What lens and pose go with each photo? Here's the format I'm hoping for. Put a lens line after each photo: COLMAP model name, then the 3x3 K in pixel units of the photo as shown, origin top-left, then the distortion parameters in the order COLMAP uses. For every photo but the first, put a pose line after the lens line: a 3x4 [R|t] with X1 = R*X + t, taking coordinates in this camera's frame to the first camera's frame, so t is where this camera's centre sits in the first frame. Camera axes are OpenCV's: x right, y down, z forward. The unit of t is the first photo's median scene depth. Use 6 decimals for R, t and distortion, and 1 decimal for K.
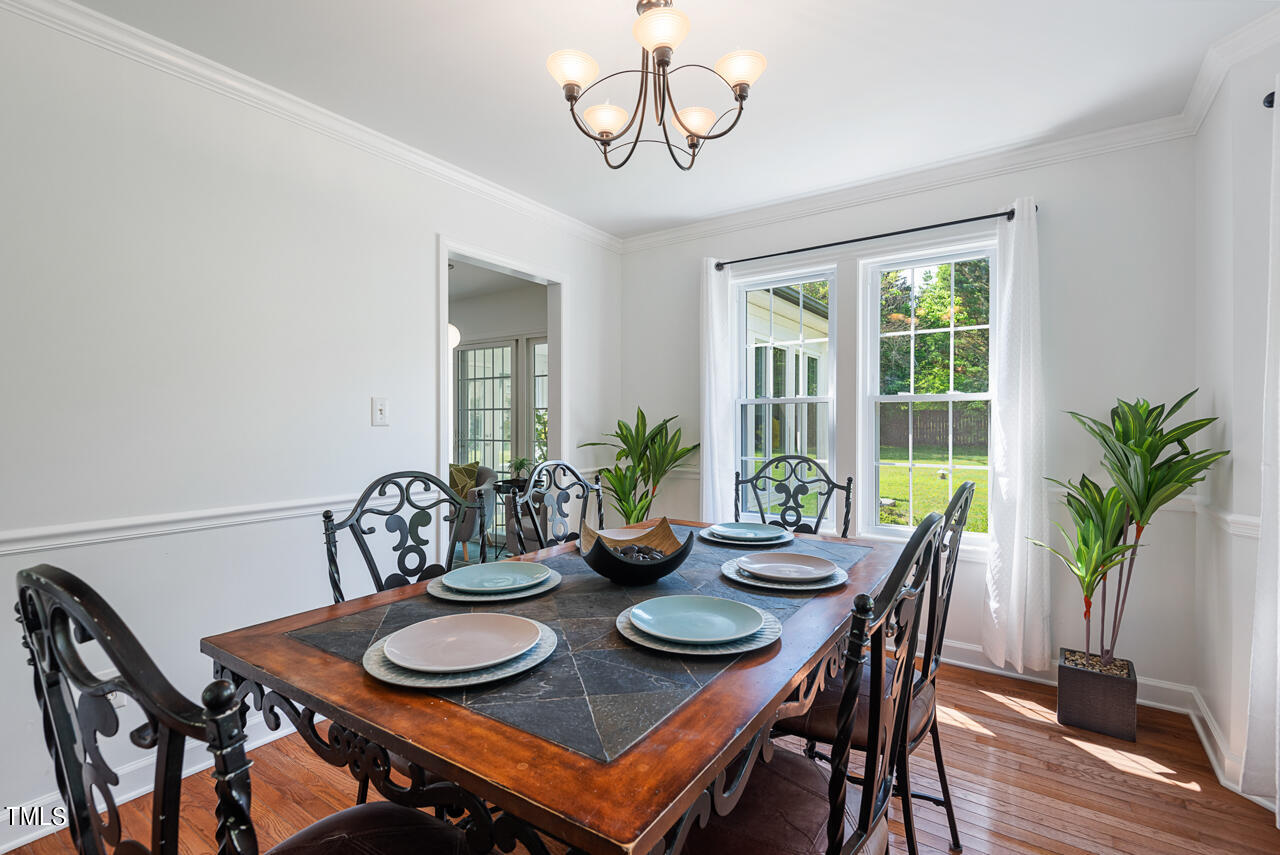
lens RADIAL K [[577.3, 0, 640.0], [0, 577.3, 427.5], [0, 0, 1]] dist [-0.000212, -0.000378]
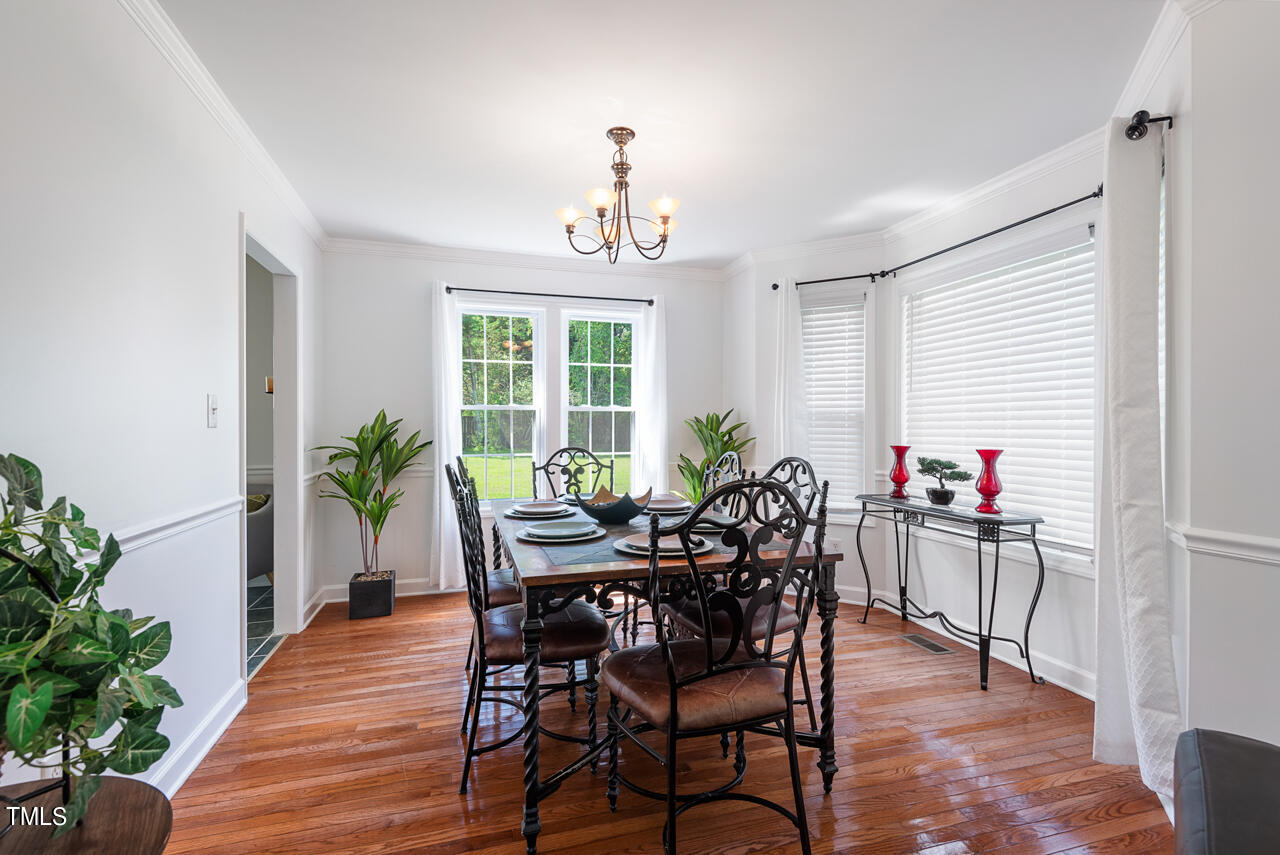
lens RADIAL K [[577.3, 0, 640.0], [0, 577.3, 427.5], [0, 0, 1]] dist [-0.000212, -0.000378]
pose [[0.617803, -0.003603, 0.786324, -0.734117], [0.011595, 0.999923, -0.004528, 0.006813], [-0.786247, 0.011915, 0.617797, -0.017937]]
